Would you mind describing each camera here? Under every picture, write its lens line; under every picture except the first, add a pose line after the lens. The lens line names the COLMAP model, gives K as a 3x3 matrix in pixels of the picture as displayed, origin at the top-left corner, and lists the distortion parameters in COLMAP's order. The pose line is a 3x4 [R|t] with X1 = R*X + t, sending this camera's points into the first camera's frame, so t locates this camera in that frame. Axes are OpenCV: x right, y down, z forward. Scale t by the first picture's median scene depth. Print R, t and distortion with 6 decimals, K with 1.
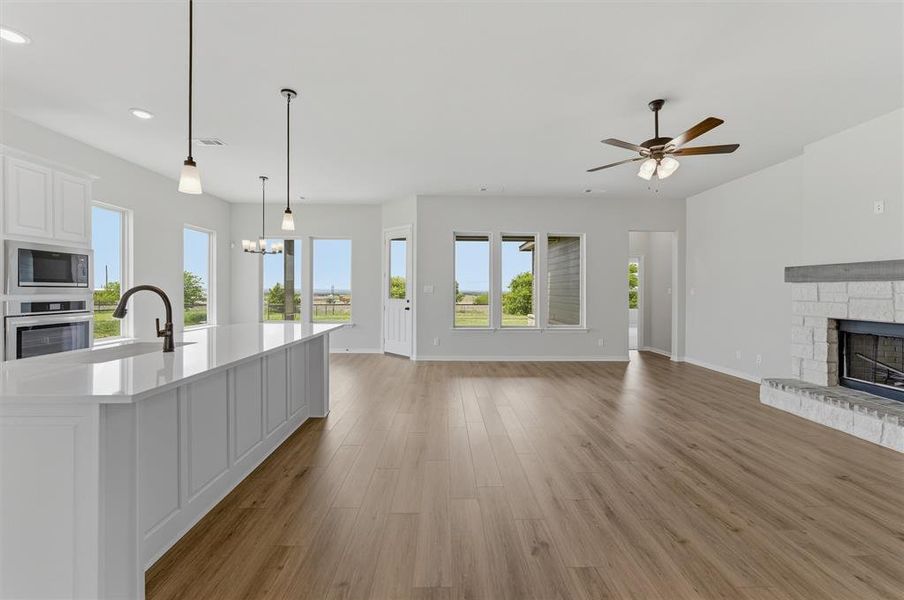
lens RADIAL K [[375.0, 0, 455.2], [0, 375.0, 291.1], [0, 0, 1]] dist [0.001287, 0.000308]
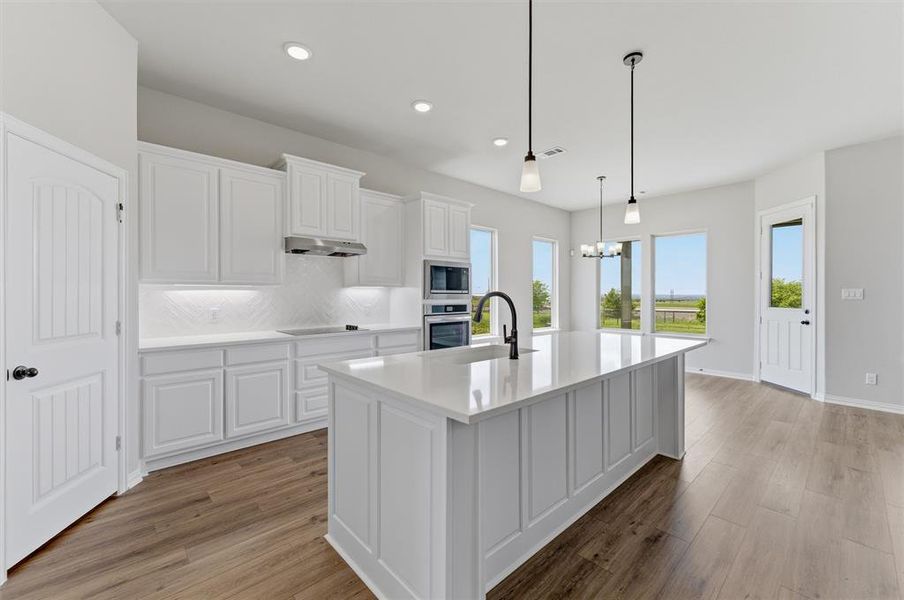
lens RADIAL K [[377.9, 0, 451.9], [0, 377.9, 295.4], [0, 0, 1]] dist [-0.001437, -0.000114]
pose [[0.664475, -0.002149, -0.747308, -0.076614], [0.000107, 0.999996, -0.002781, -0.001590], [0.747311, 0.001768, 0.664472, 0.129915]]
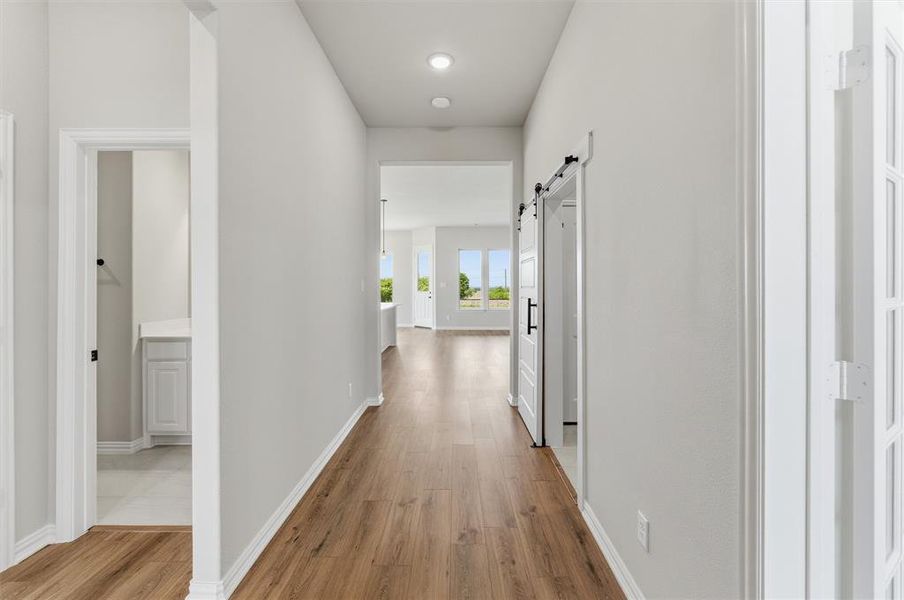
lens RADIAL K [[375.0, 0, 455.2], [0, 375.0, 291.1], [0, 0, 1]] dist [0.001287, 0.000308]
pose [[0.999518, -0.005340, -0.030578, 0.048676], [0.005694, 0.999918, 0.011502, 0.004831], [0.030514, -0.011670, 0.999466, -1.007238]]
